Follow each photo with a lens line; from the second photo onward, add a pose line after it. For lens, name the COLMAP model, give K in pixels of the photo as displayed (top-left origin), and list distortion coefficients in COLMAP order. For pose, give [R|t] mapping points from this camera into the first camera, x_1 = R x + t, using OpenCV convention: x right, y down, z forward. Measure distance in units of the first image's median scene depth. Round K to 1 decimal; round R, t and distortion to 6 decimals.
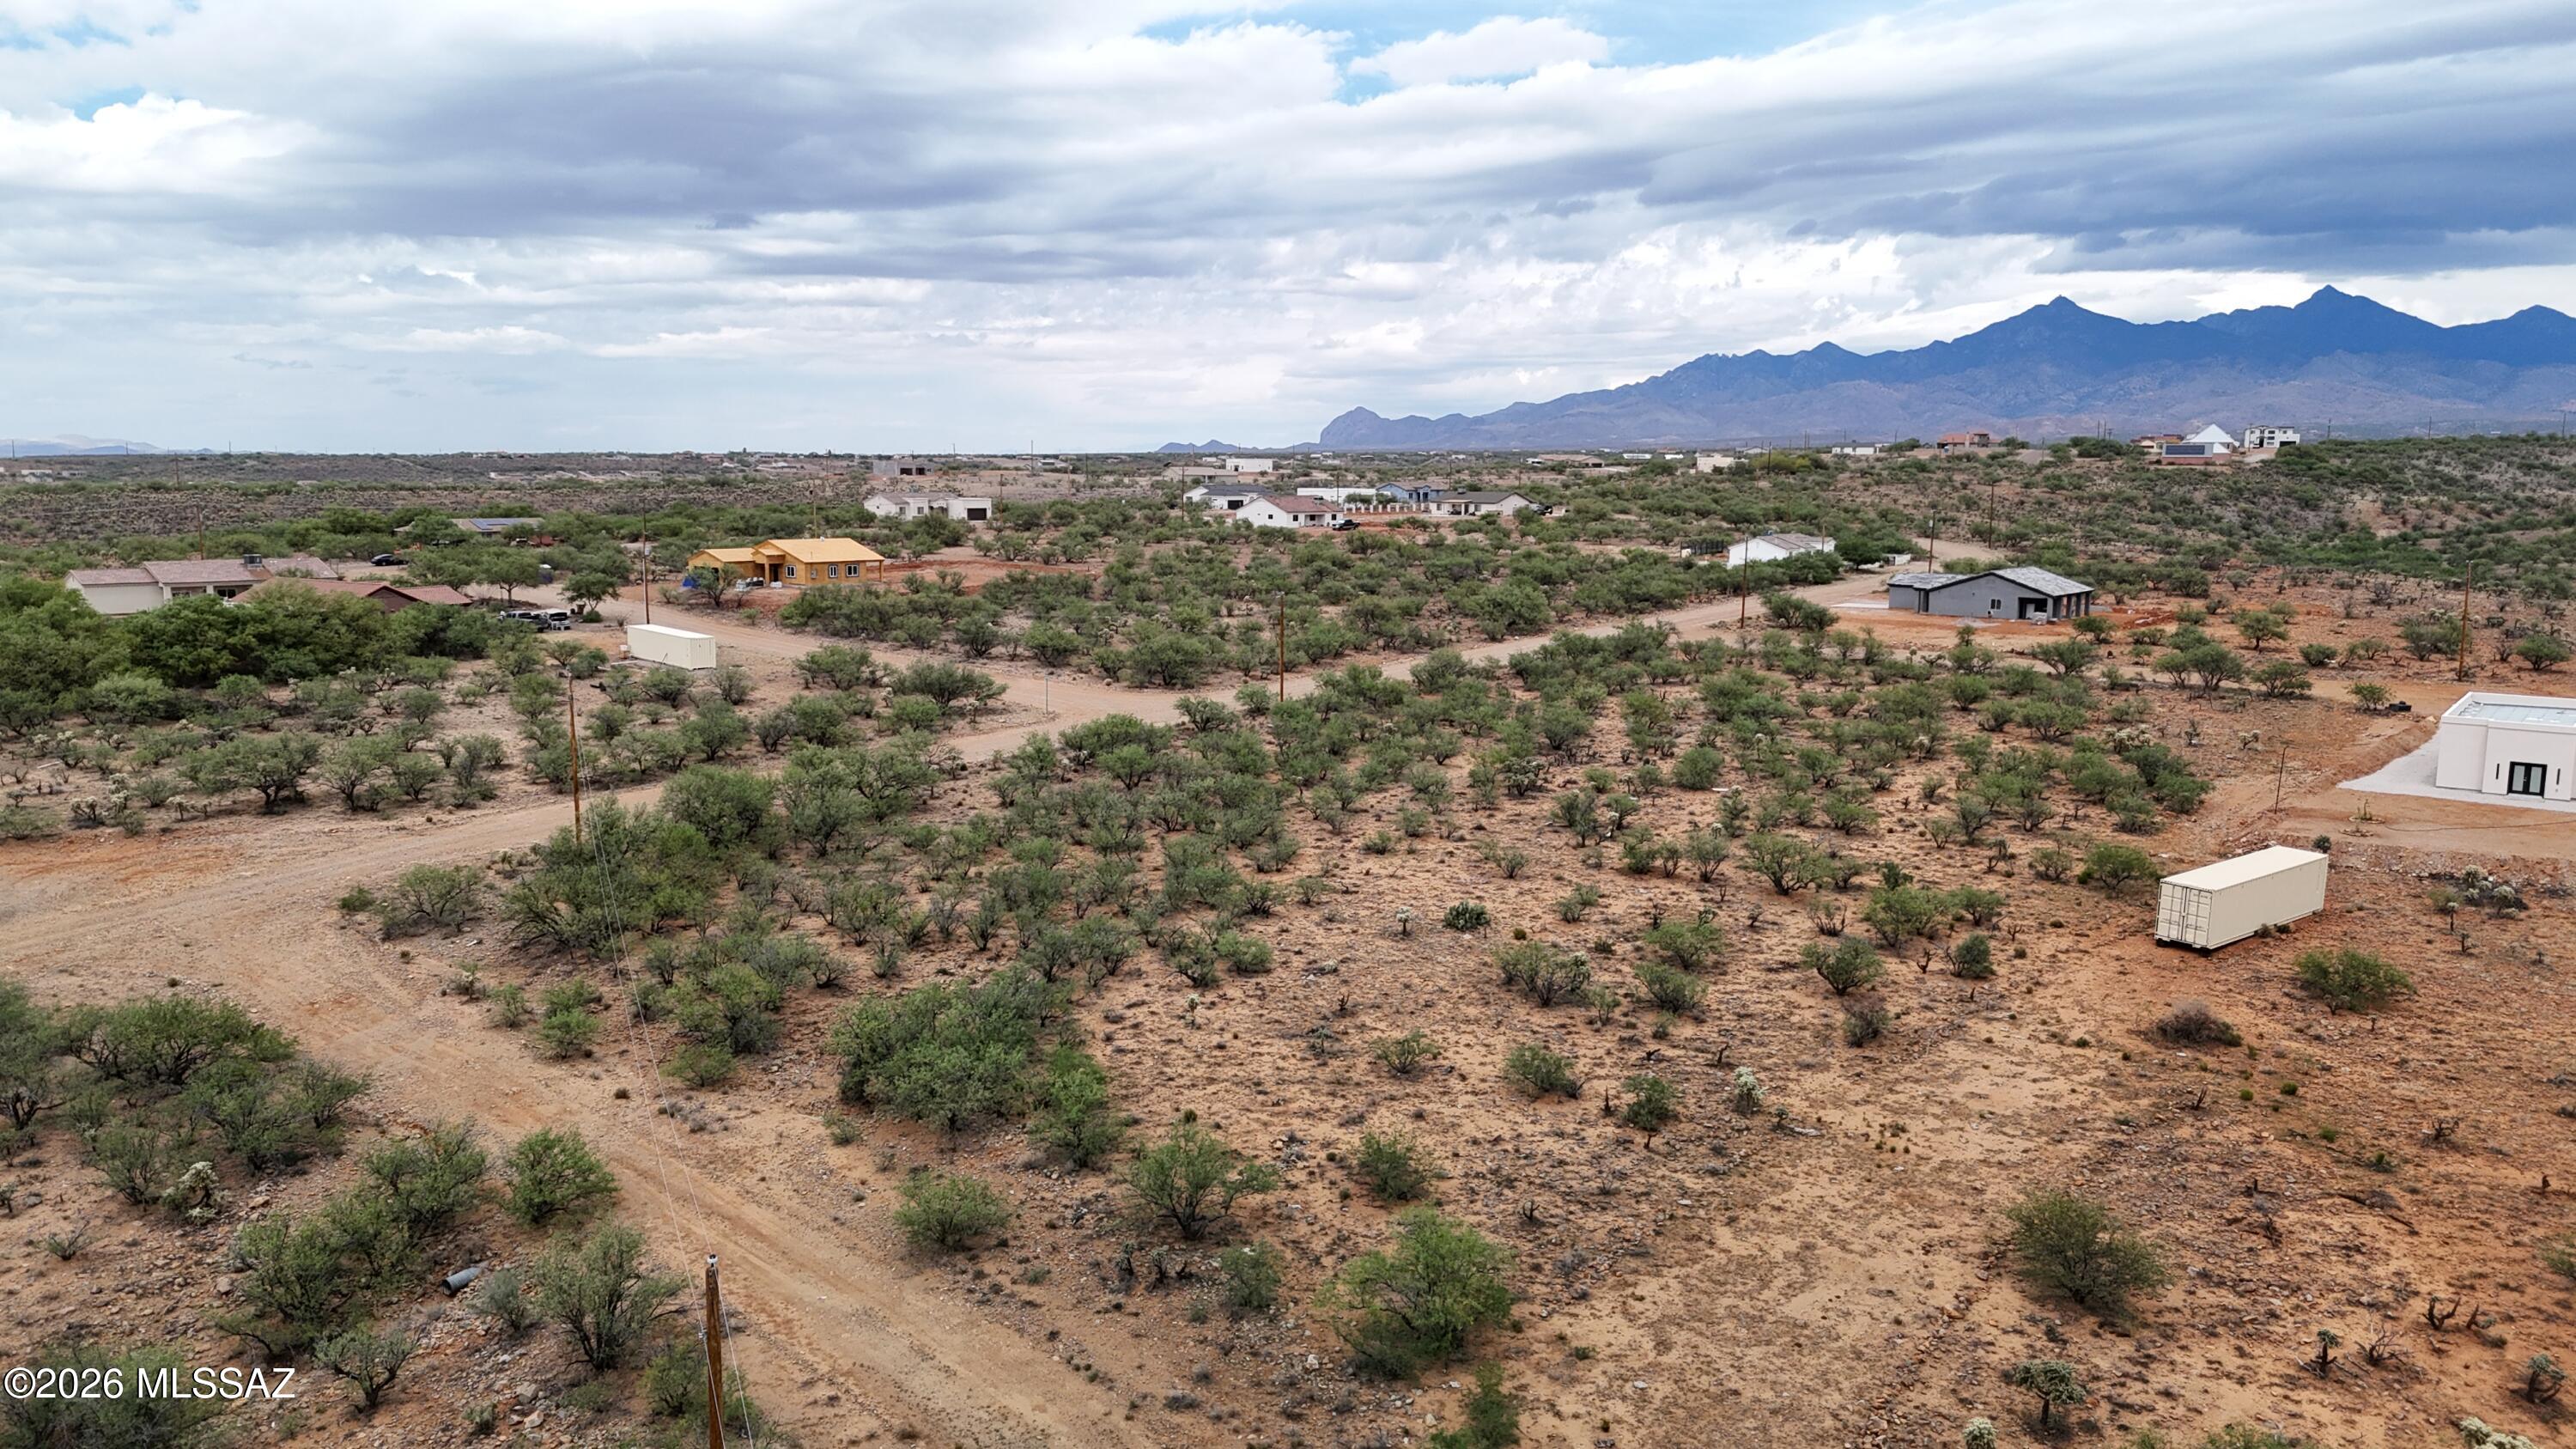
lens RADIAL K [[1878.9, 0, 1278.1], [0, 1878.9, 717.2], [0, 0, 1]] dist [0.075852, -0.072893]
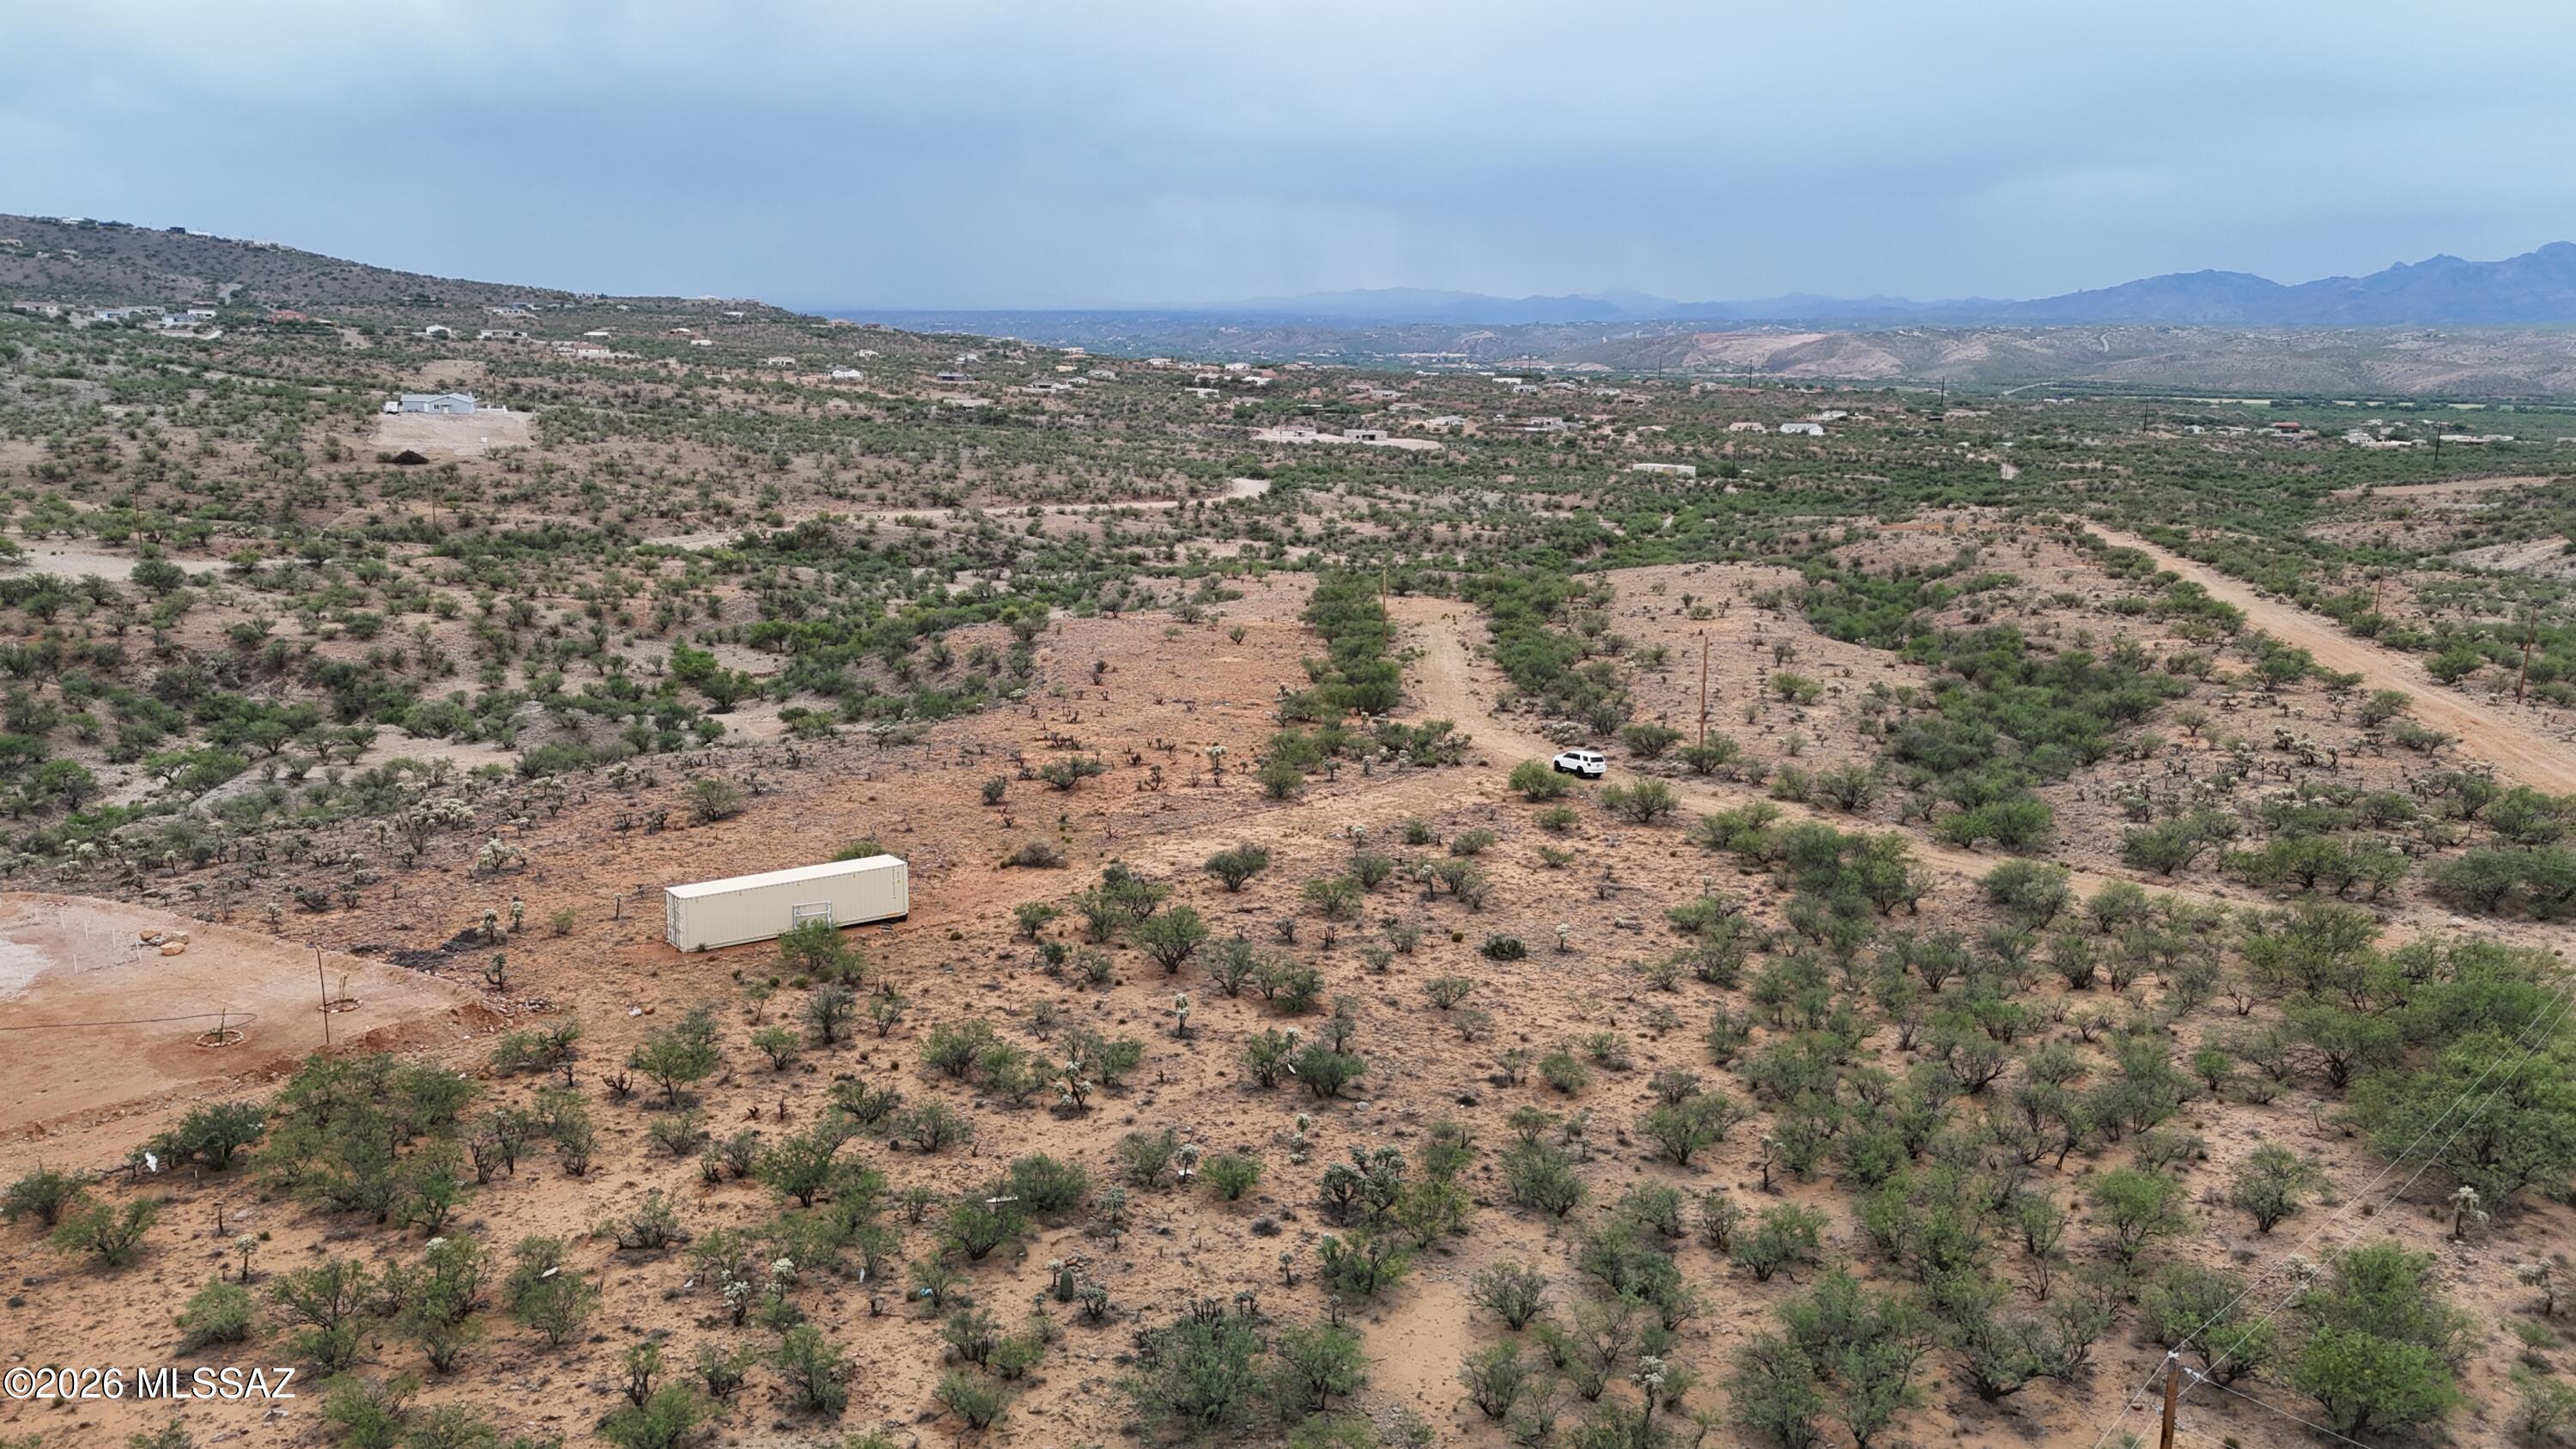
lens RADIAL K [[1894.8, 0, 1288.0], [0, 1894.8, 724.5], [0, 0, 1]] dist [0.050581, -0.043675]
pose [[-0.998445, -0.035382, 0.043069, 0.218826], [-0.019262, 0.944110, 0.329068, -0.438946], [-0.052305, 0.327727, -0.943324, 2.387746]]
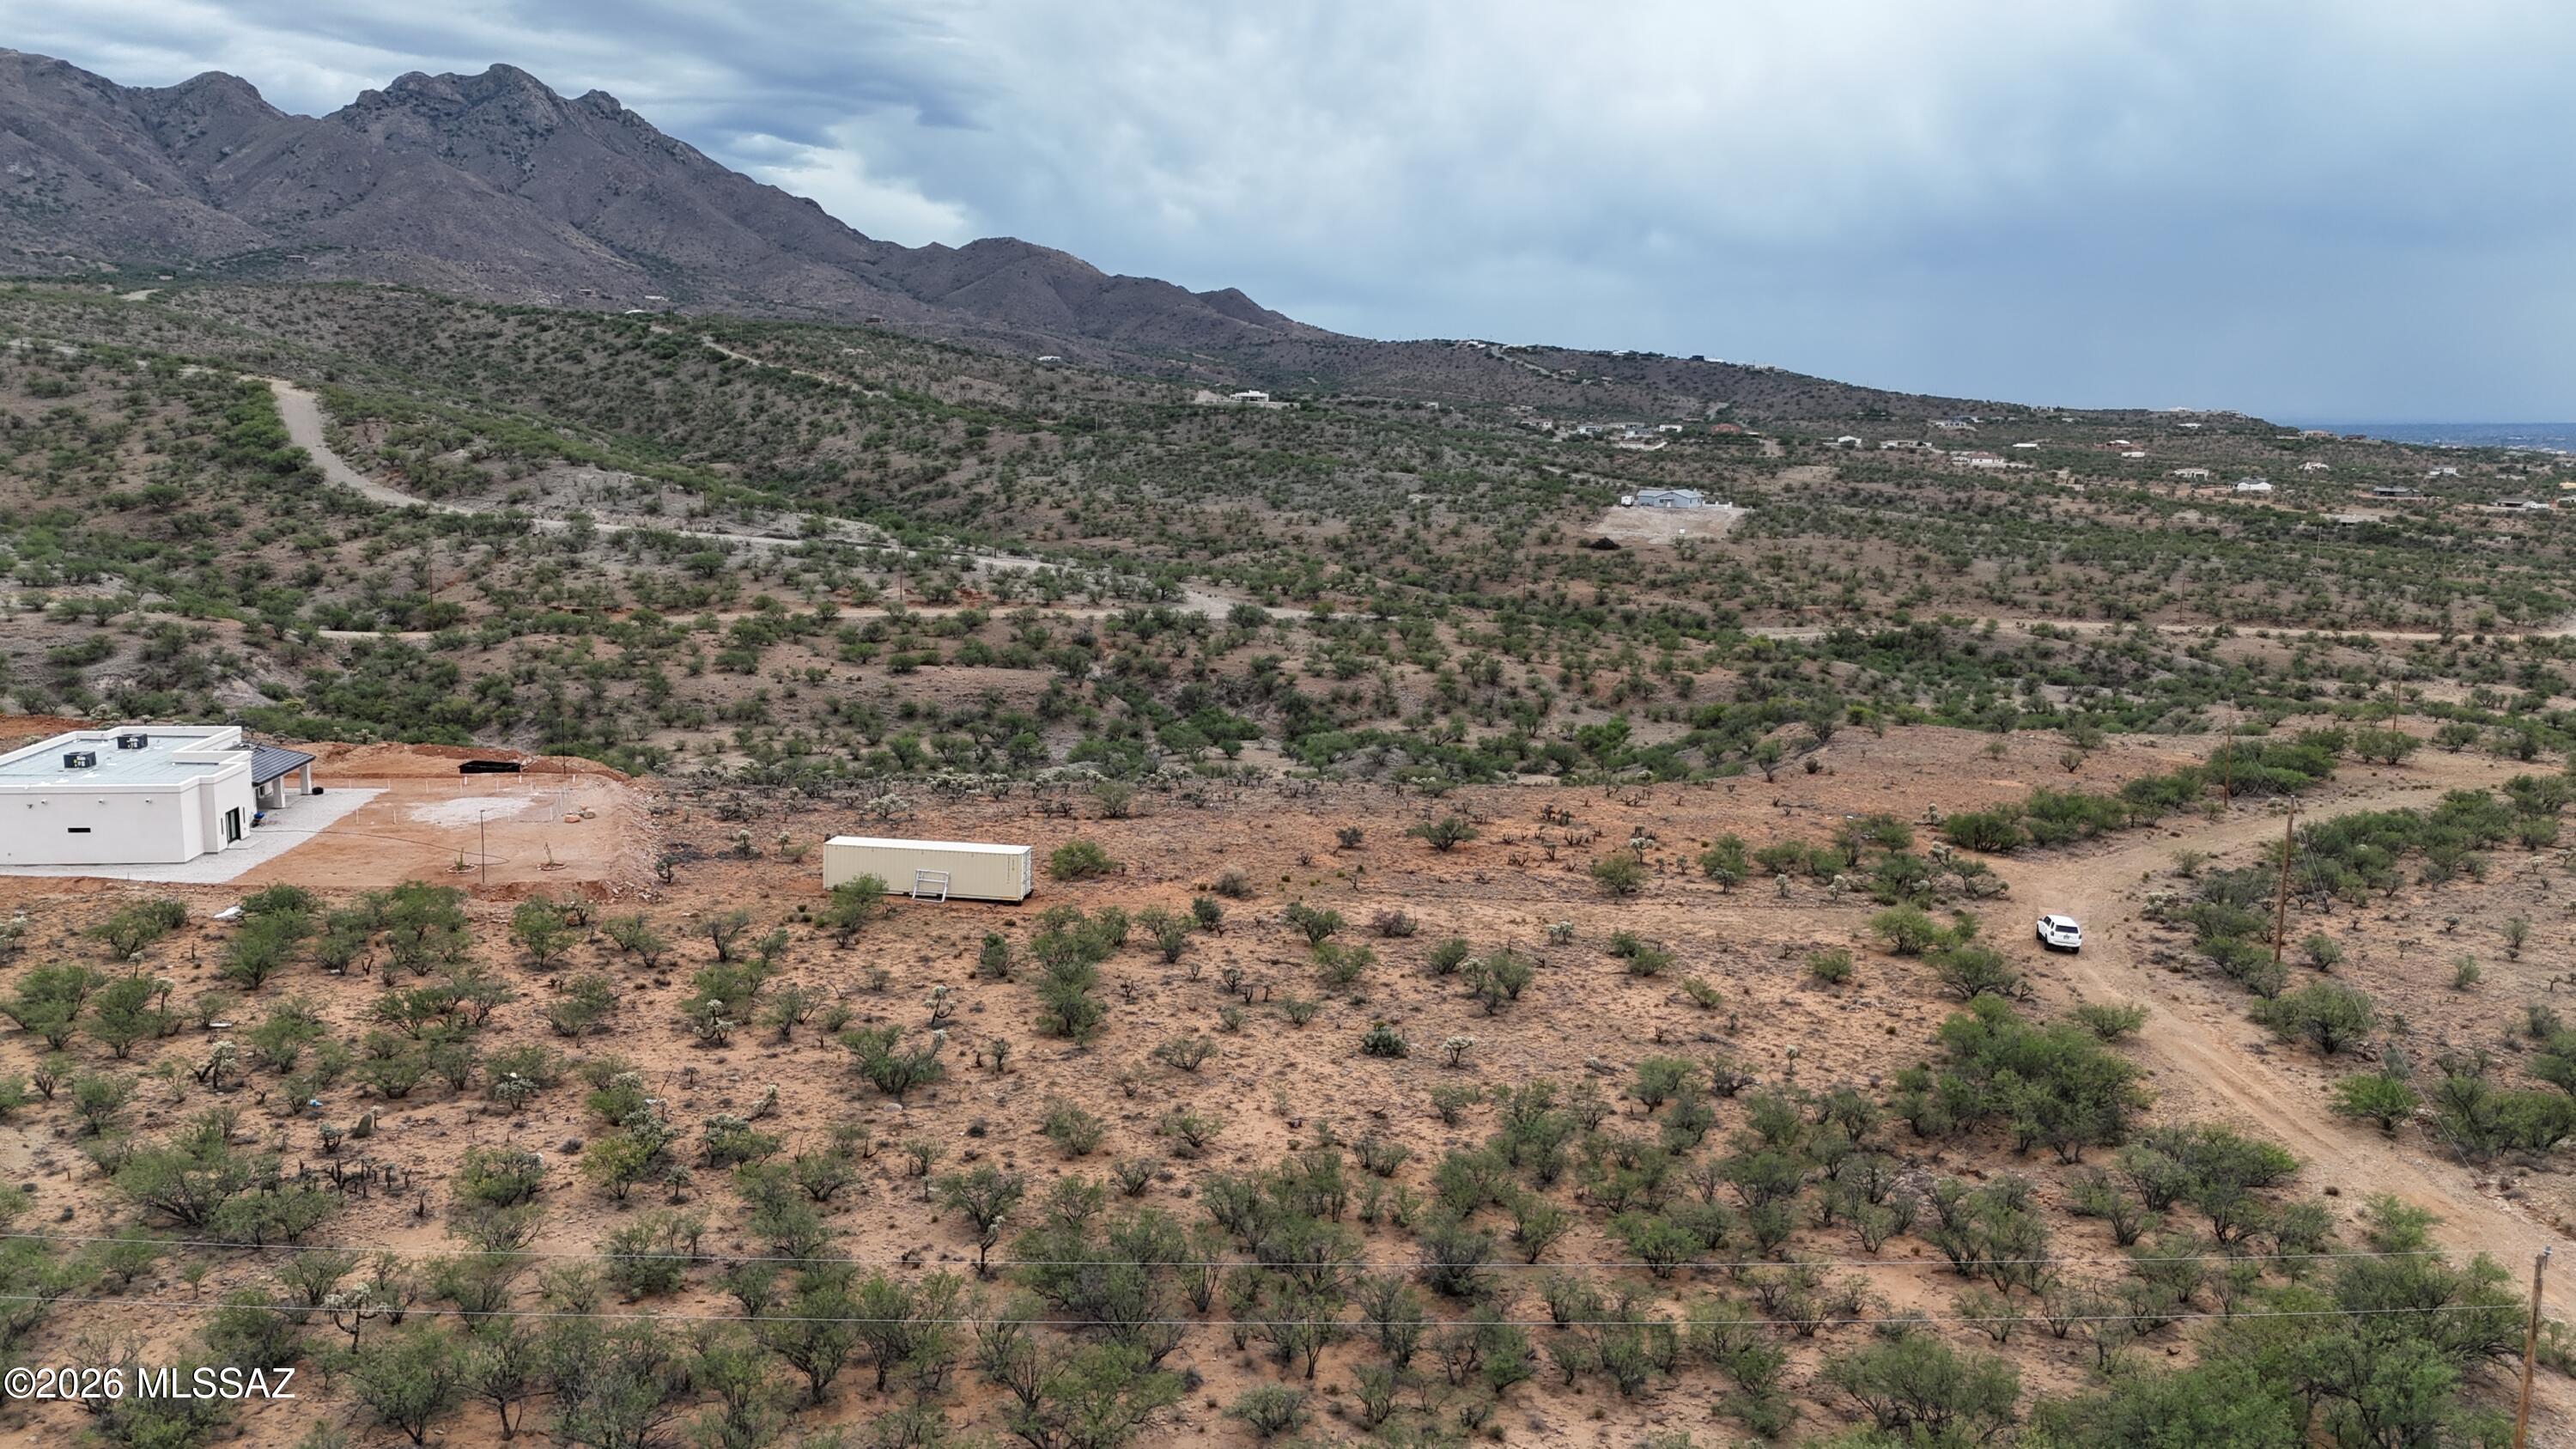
lens RADIAL K [[1878.9, 0, 1278.1], [0, 1878.9, 717.2], [0, 0, 1]] dist [0.075852, -0.072893]
pose [[-0.702025, -0.134254, 0.699383, -0.618453], [0.066831, 0.965316, 0.252386, -0.366391], [-0.709009, 0.223922, -0.668704, 1.998522]]
